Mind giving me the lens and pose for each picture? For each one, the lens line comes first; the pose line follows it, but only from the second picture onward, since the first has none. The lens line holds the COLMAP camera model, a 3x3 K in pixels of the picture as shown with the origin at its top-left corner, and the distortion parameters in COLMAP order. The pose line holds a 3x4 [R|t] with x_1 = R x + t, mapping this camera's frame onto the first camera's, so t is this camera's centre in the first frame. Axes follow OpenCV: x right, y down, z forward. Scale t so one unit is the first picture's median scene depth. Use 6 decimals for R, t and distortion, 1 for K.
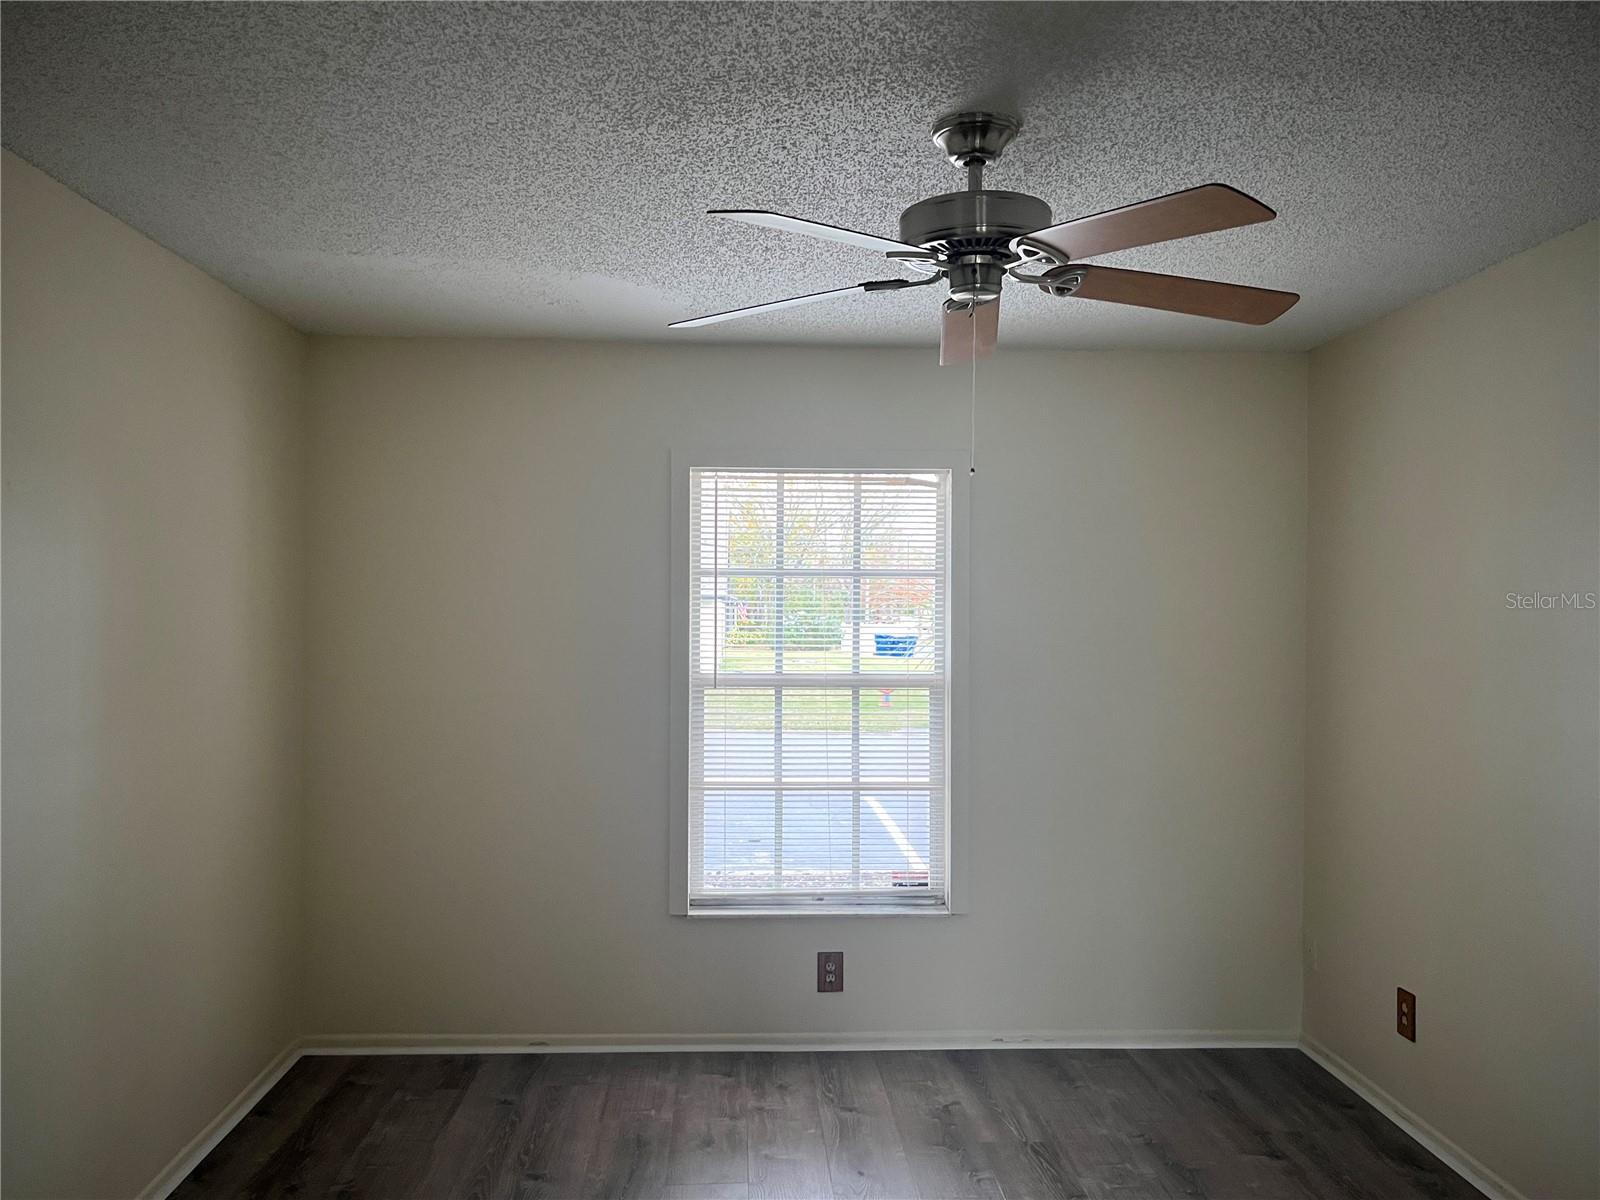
lens RADIAL K [[1216.6, 0, 798.5], [0, 1216.6, 595.8], [0, 0, 1]] dist [0.047797, -0.053457]
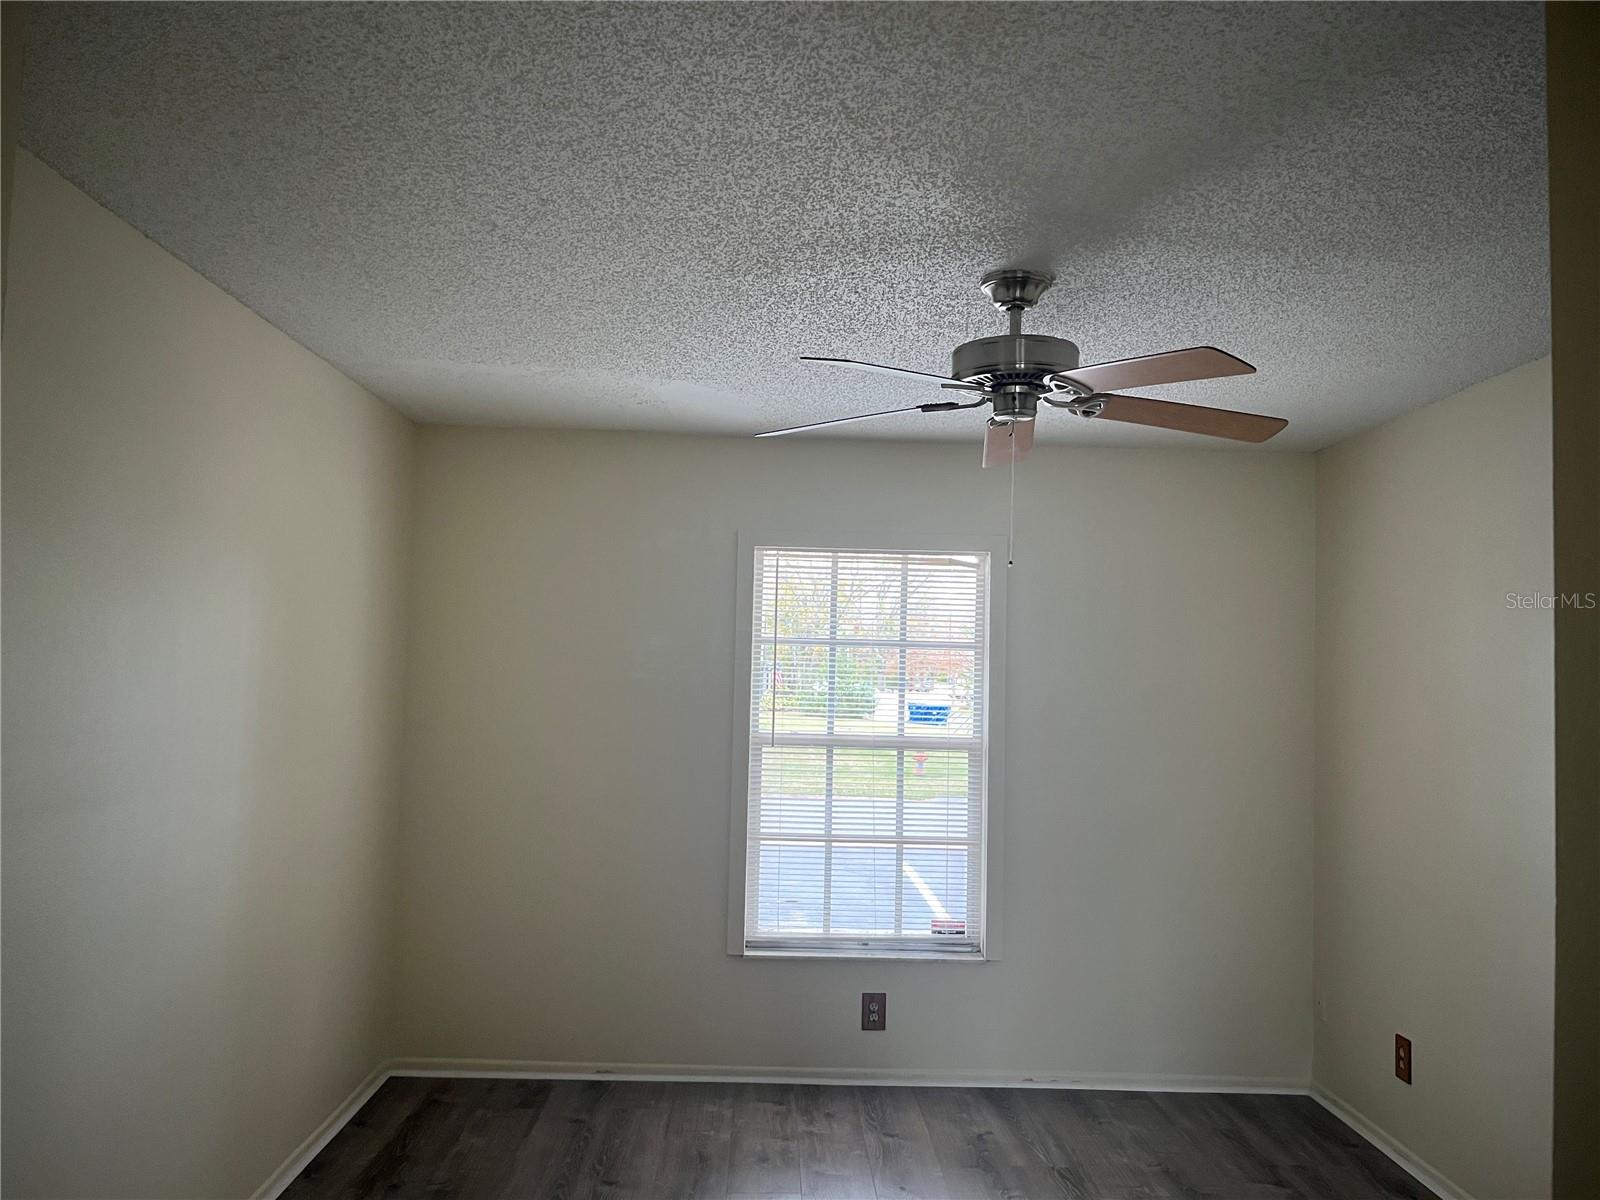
lens RADIAL K [[1216.6, 0, 804.3], [0, 1216.6, 595.8], [0, 0, 1]] dist [0.047797, -0.053457]
pose [[0.999575, 0.017979, -0.022964, -0.019682], [-0.019195, 0.998364, -0.053867, -0.001527], [0.021958, 0.054285, 0.998284, -0.120886]]
